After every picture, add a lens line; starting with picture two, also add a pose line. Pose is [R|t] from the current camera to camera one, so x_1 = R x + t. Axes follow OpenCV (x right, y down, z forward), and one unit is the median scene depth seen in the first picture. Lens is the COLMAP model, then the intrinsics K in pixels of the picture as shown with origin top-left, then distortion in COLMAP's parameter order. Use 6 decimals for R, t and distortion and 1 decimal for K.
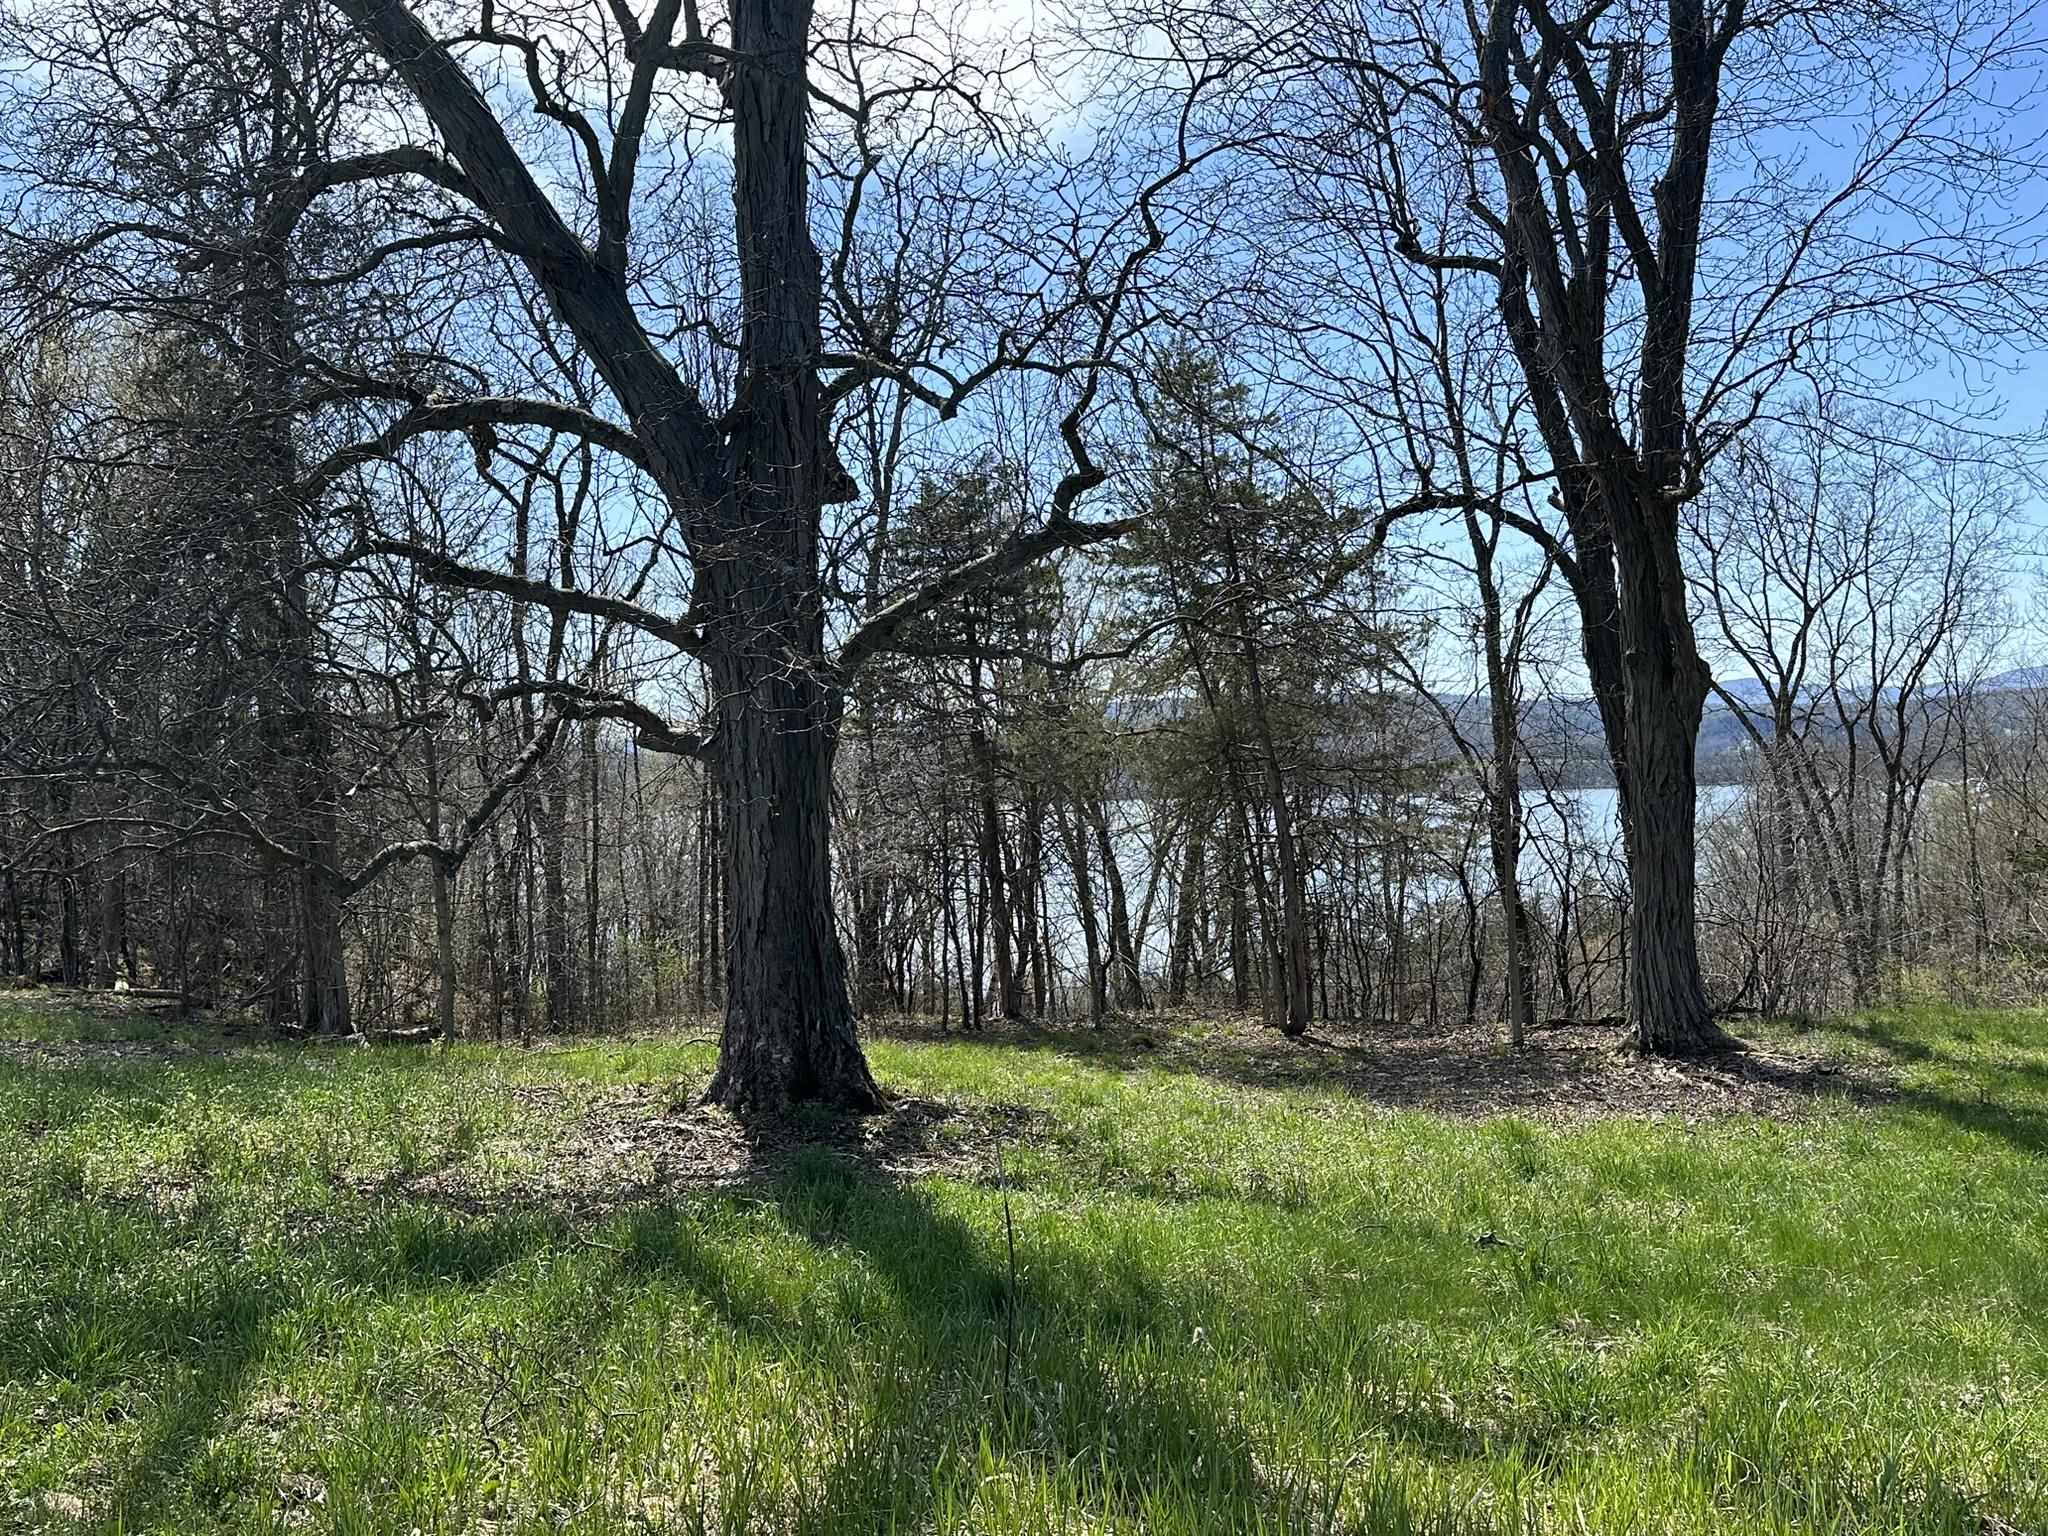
lens RADIAL K [[1865.8, 0, 1032.6], [0, 1865.8, 786.8], [0, 0, 1]] dist [-0.046636, 0.000000]
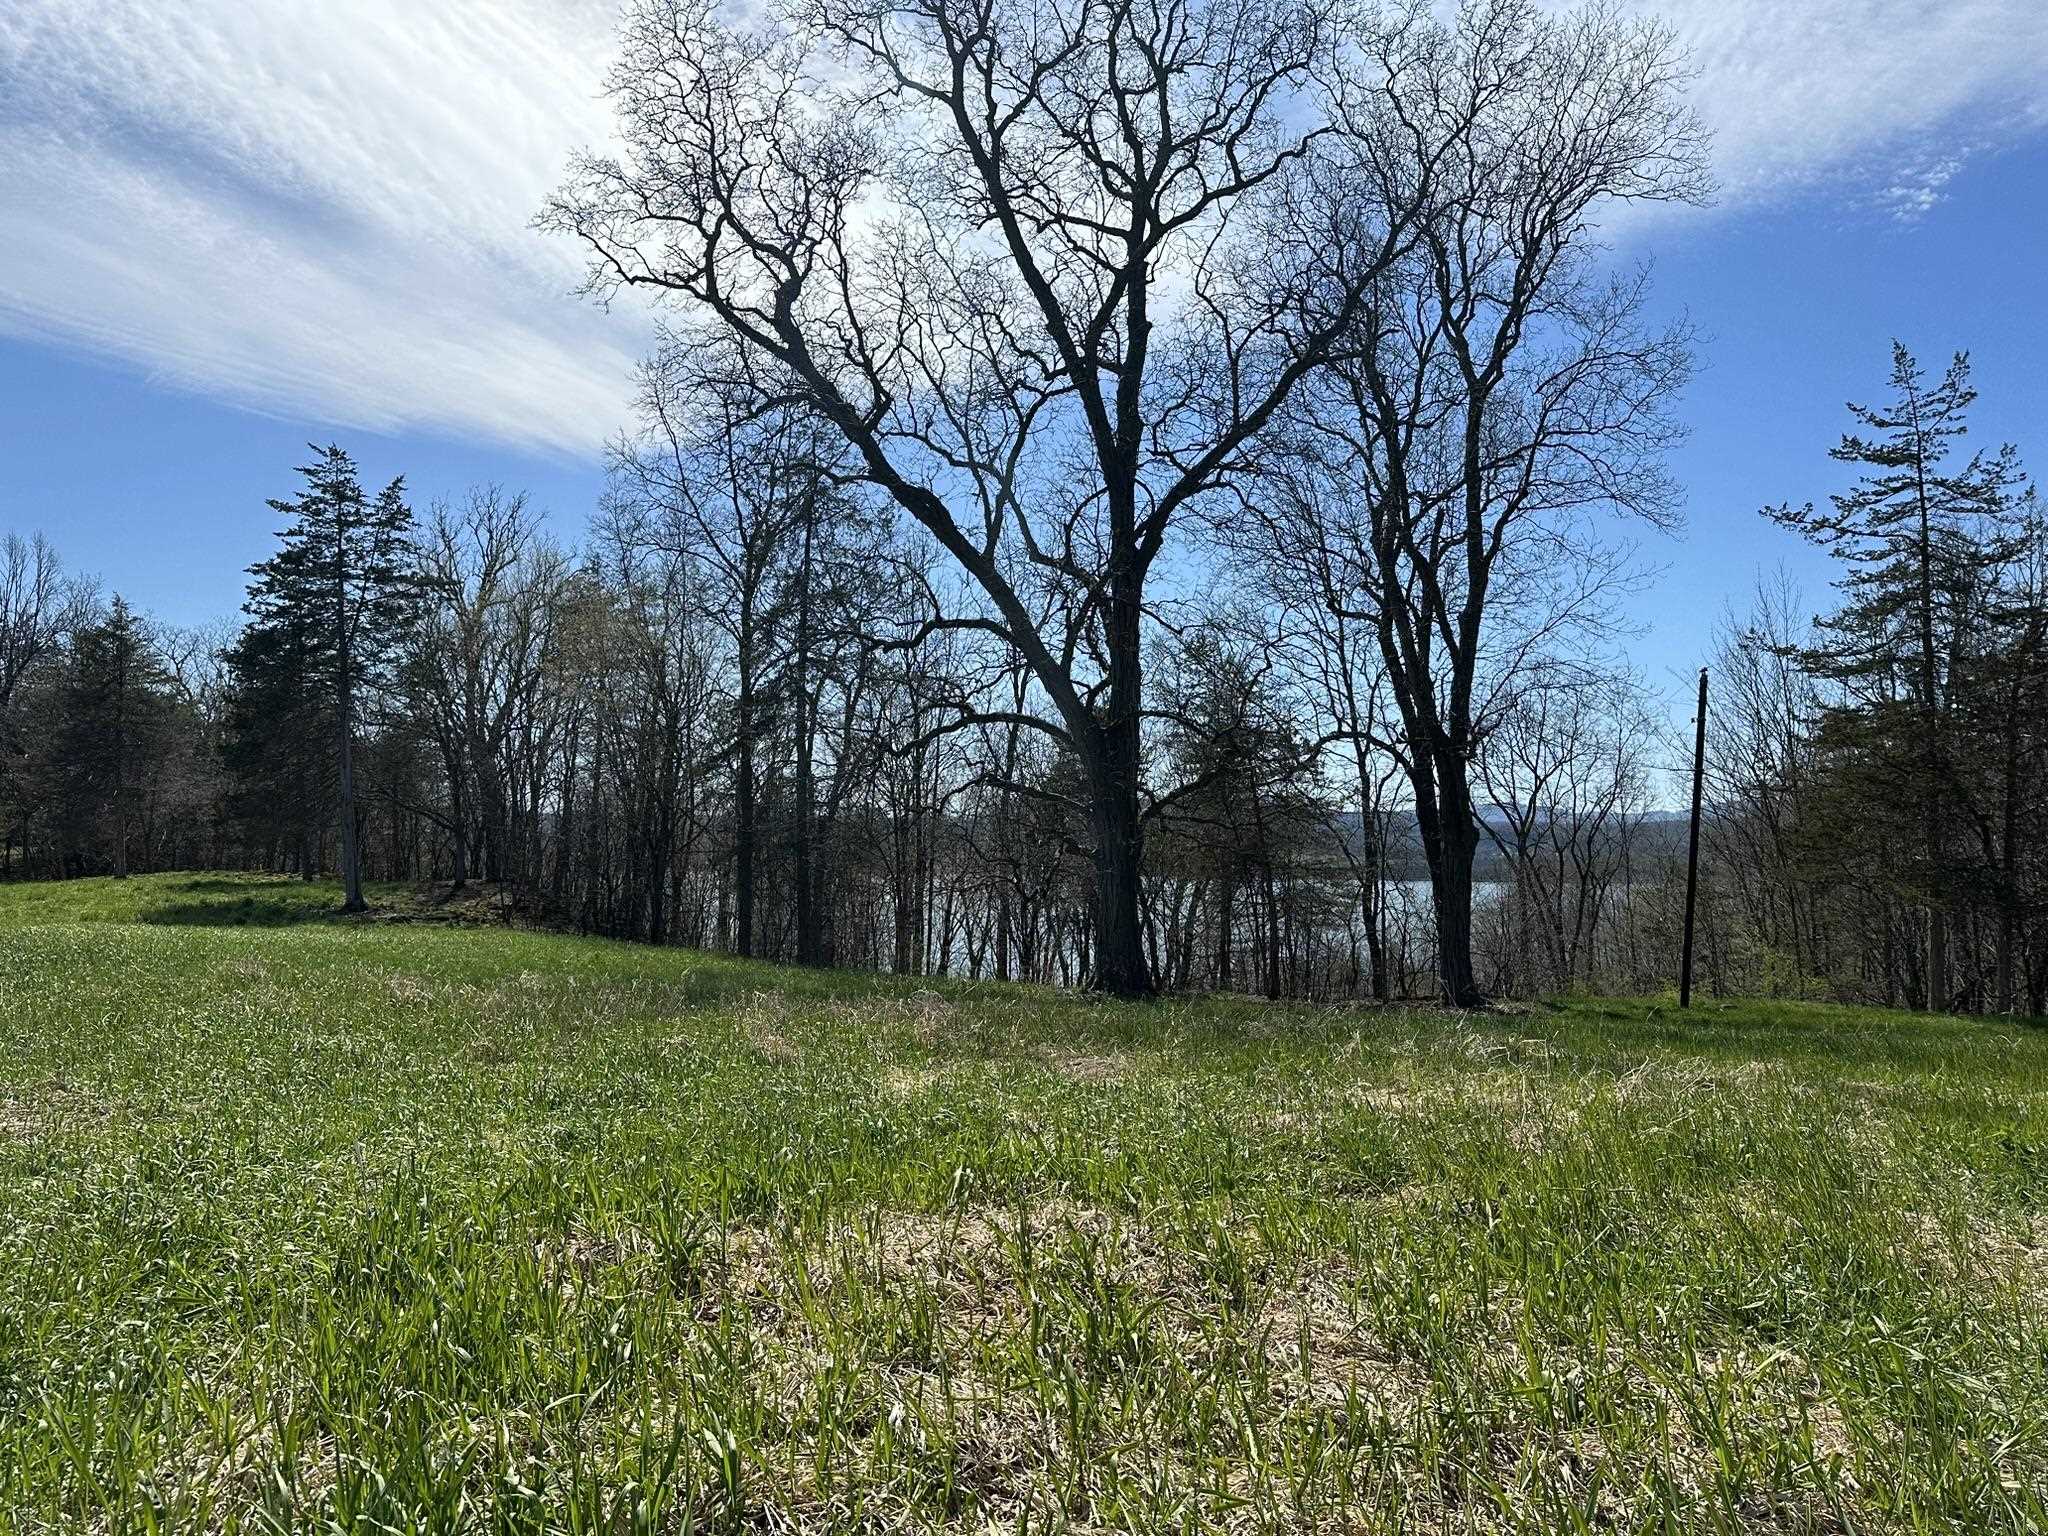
lens RADIAL K [[1393.4, 0, 1035.0], [0, 1393.4, 774.2], [0, 0, 1]] dist [-0.031639, -0.031840]
pose [[0.998555, 0.039216, 0.036731, -0.152083], [-0.036661, 0.997024, -0.067818, 0.000915], [-0.039282, 0.066373, 0.997021, -0.426688]]
